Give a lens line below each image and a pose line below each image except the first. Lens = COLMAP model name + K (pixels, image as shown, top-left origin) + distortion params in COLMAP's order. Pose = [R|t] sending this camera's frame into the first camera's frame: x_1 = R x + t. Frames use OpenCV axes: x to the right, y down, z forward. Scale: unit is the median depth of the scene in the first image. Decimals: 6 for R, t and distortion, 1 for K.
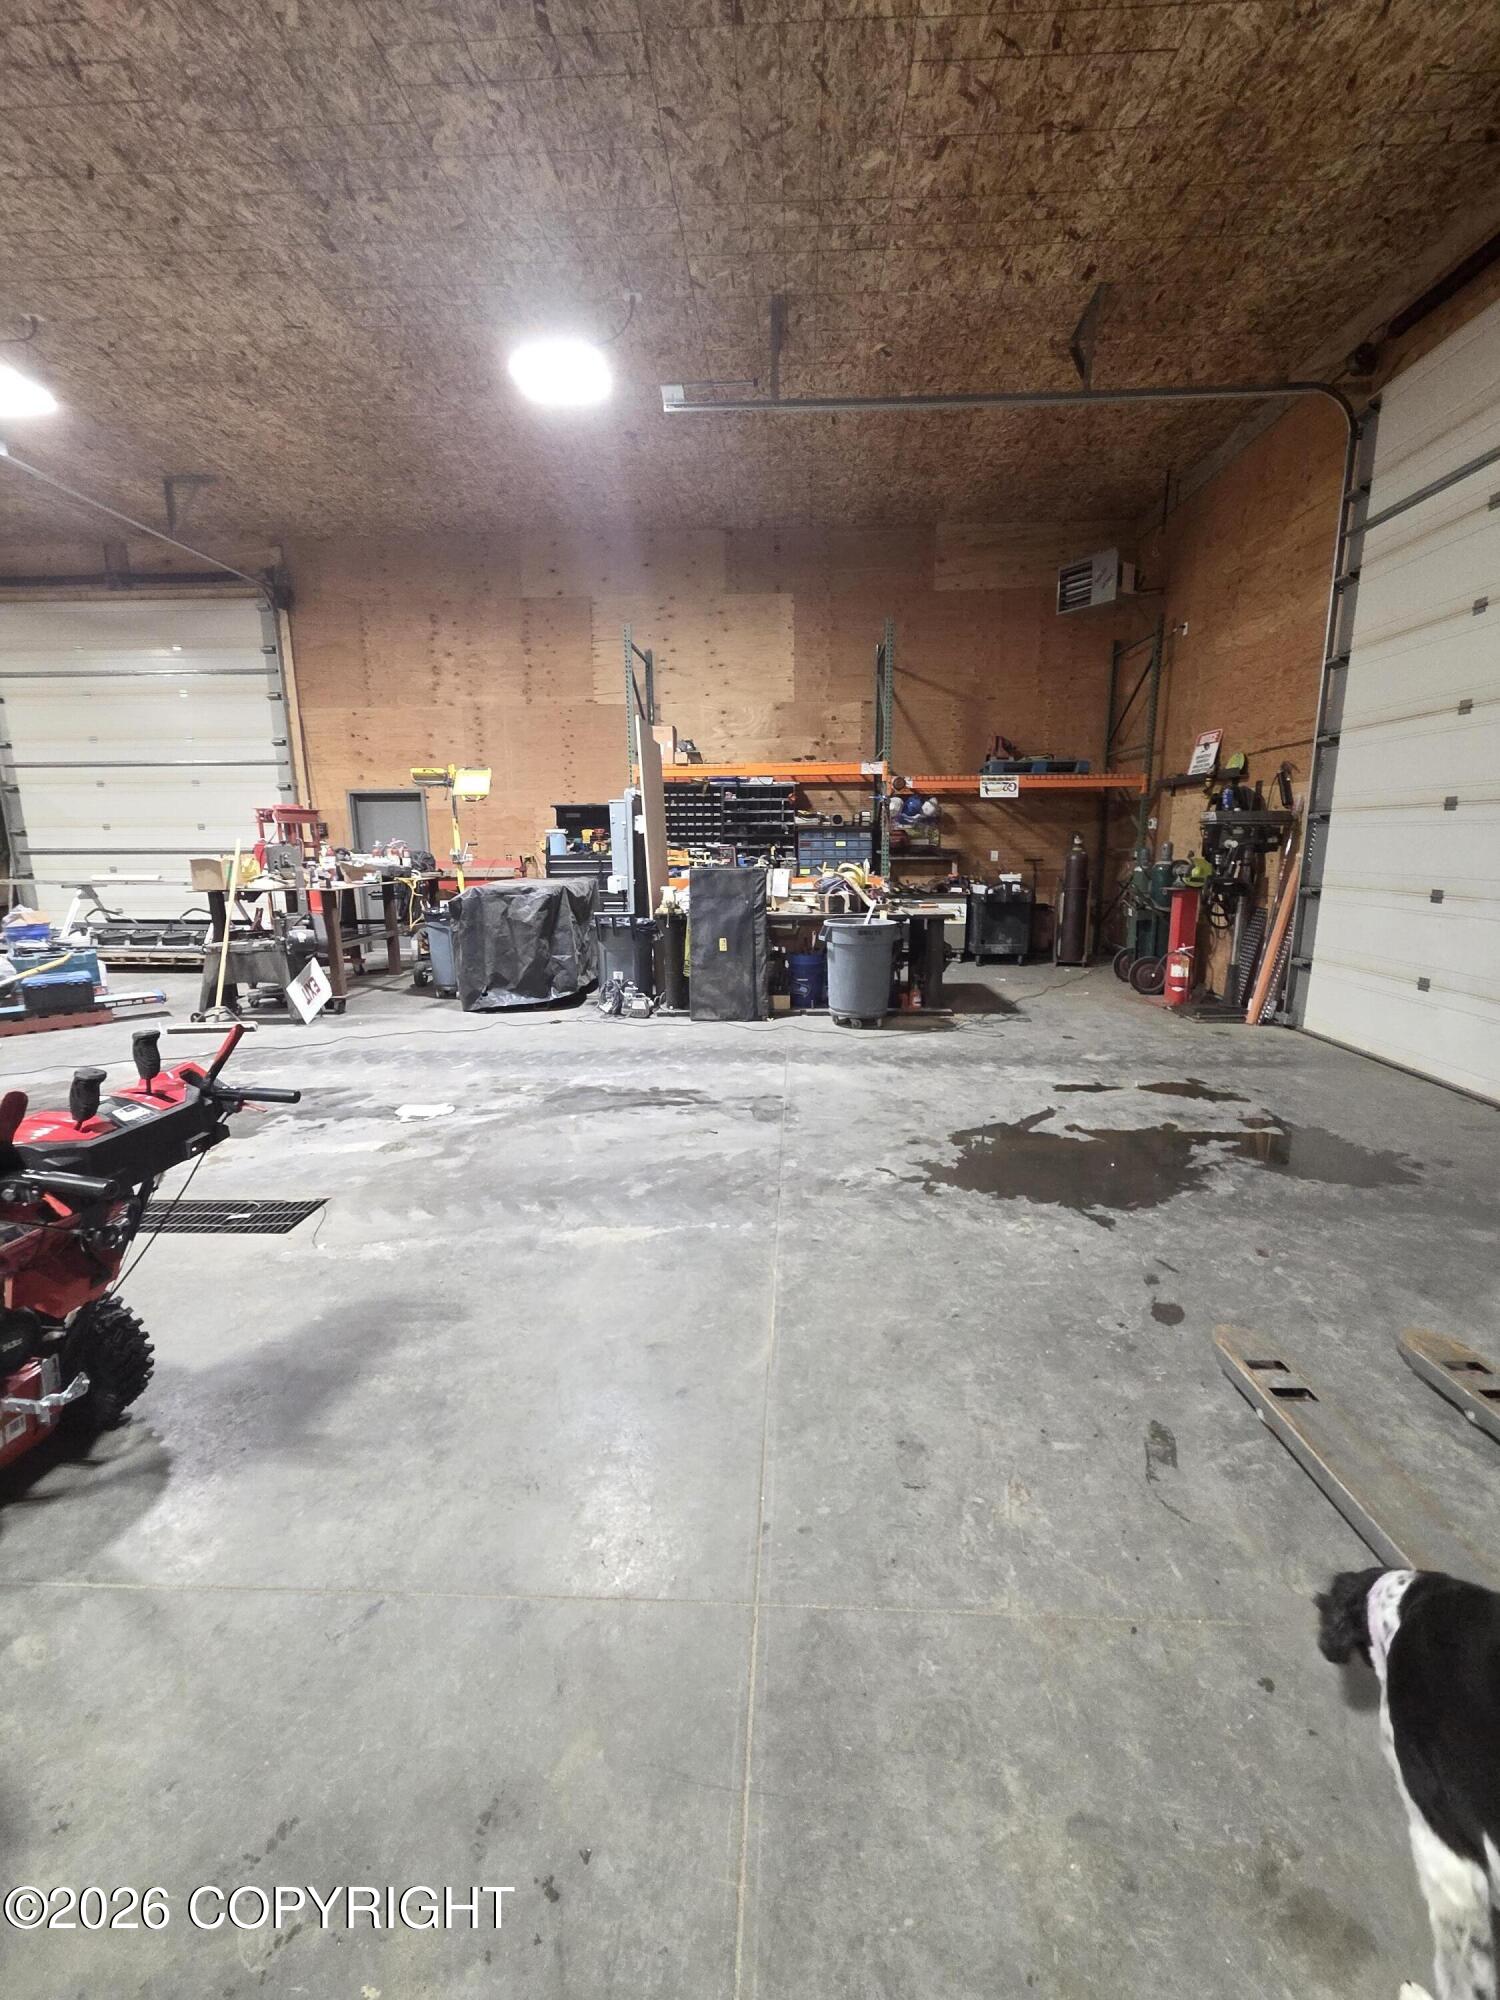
lens RADIAL K [[814.2, 0, 767.8], [0, 814.2, 993.4], [0, 0, 1]] dist [0.004840, -0.002904]
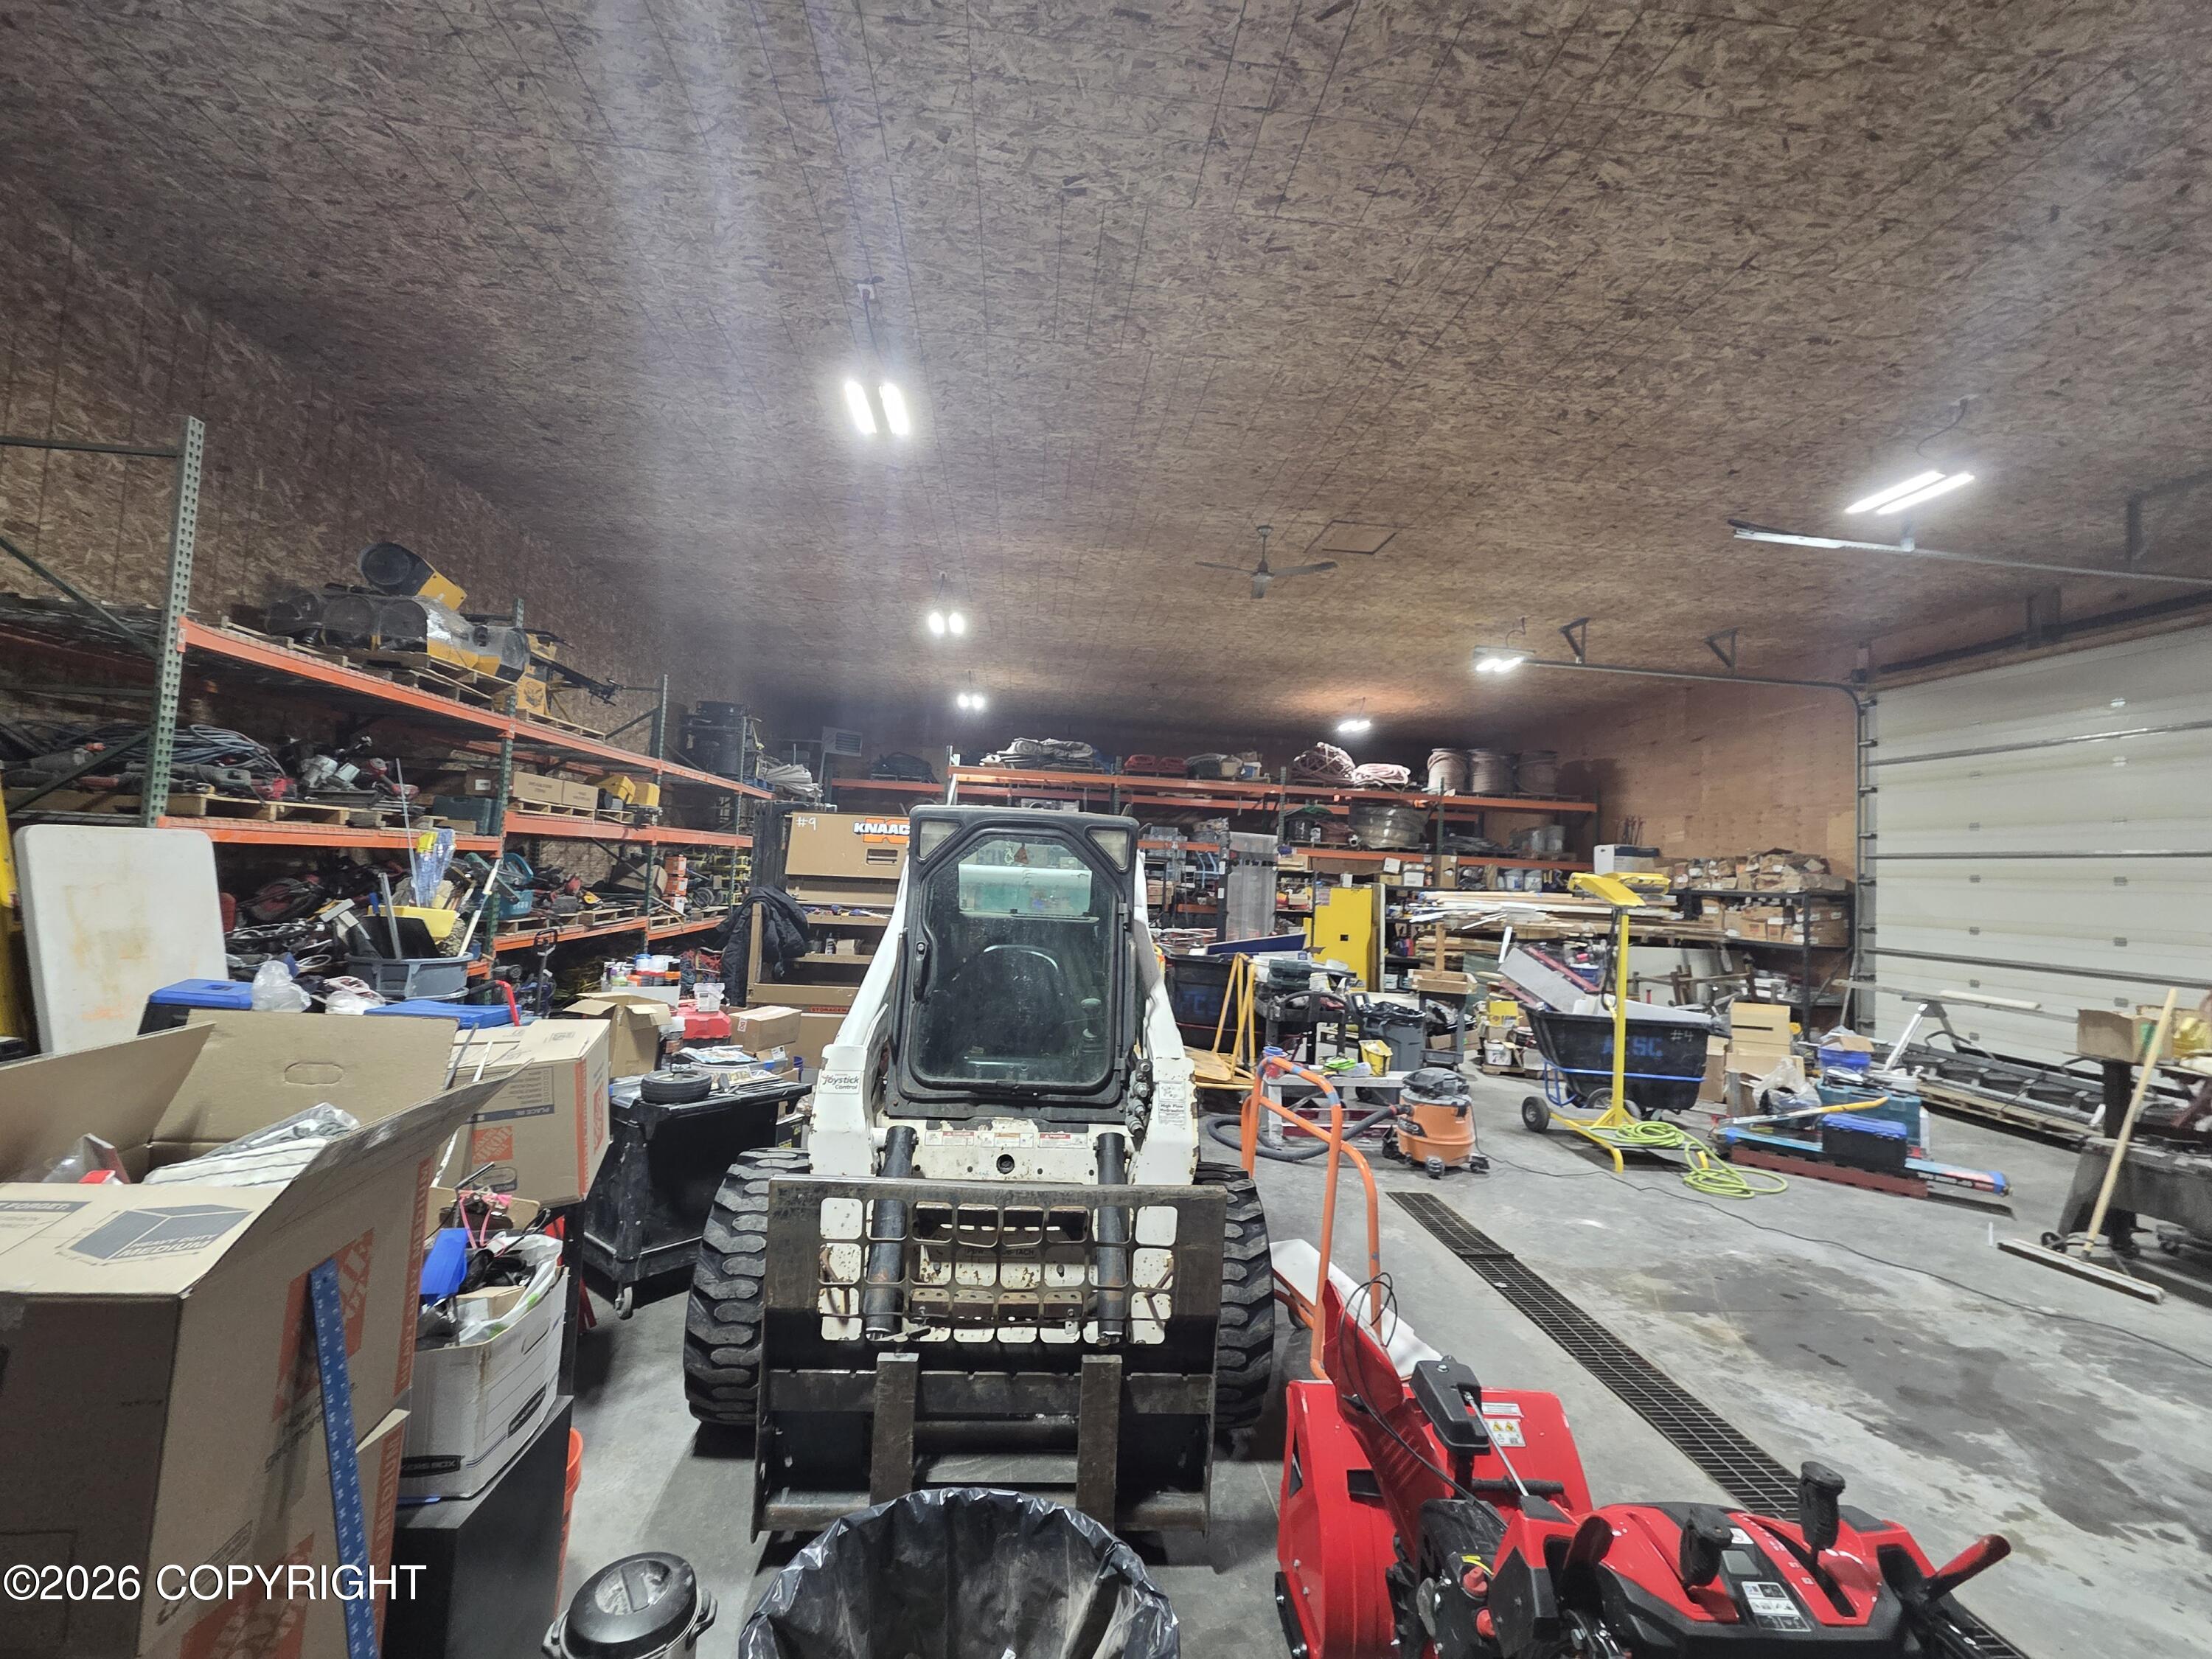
lens RADIAL K [[916.1, 0, 1087.3], [0, 916.1, 825.1], [0, 0, 1]] dist [0.003875, 0.000022]
pose [[0.120327, -0.038534, -0.991986, -0.020727], [-0.235695, 0.969566, -0.066253, -0.062795], [0.964349, 0.241778, 0.107582, 0.055419]]
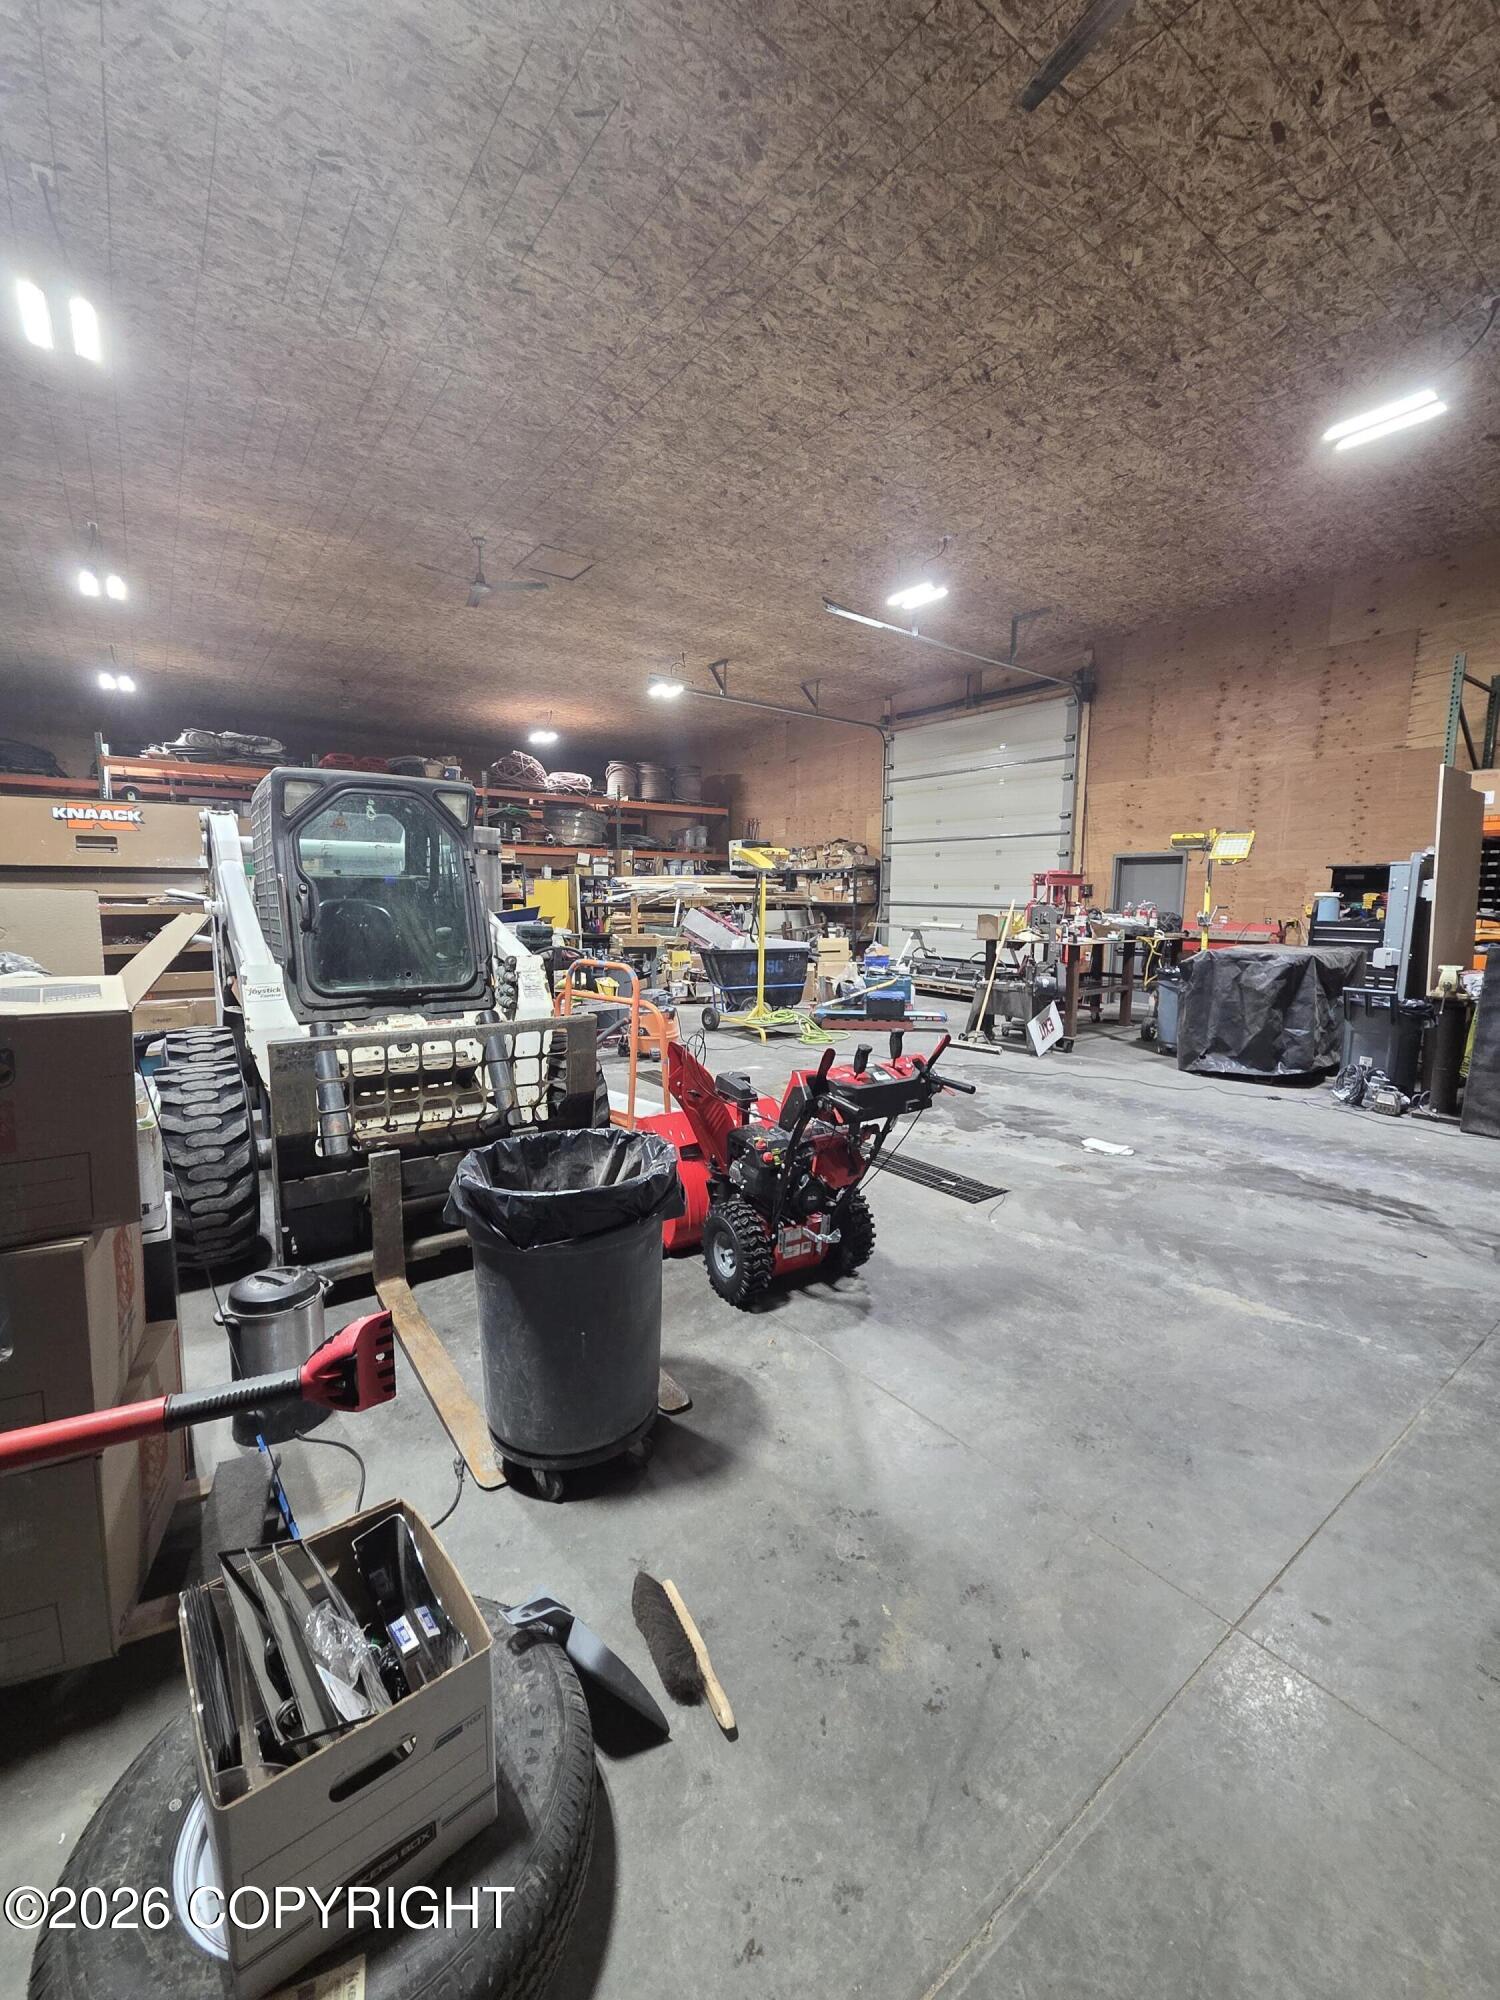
lens RADIAL K [[814.2, 0, 767.8], [0, 814.2, 993.4], [0, 0, 1]] dist [0.004840, -0.002904]
pose [[0.634974, 0.107570, -0.765007, 0.072165], [-0.158386, 0.987350, 0.007370, 0.001135], [0.756123, 0.116487, 0.643979, -0.058356]]
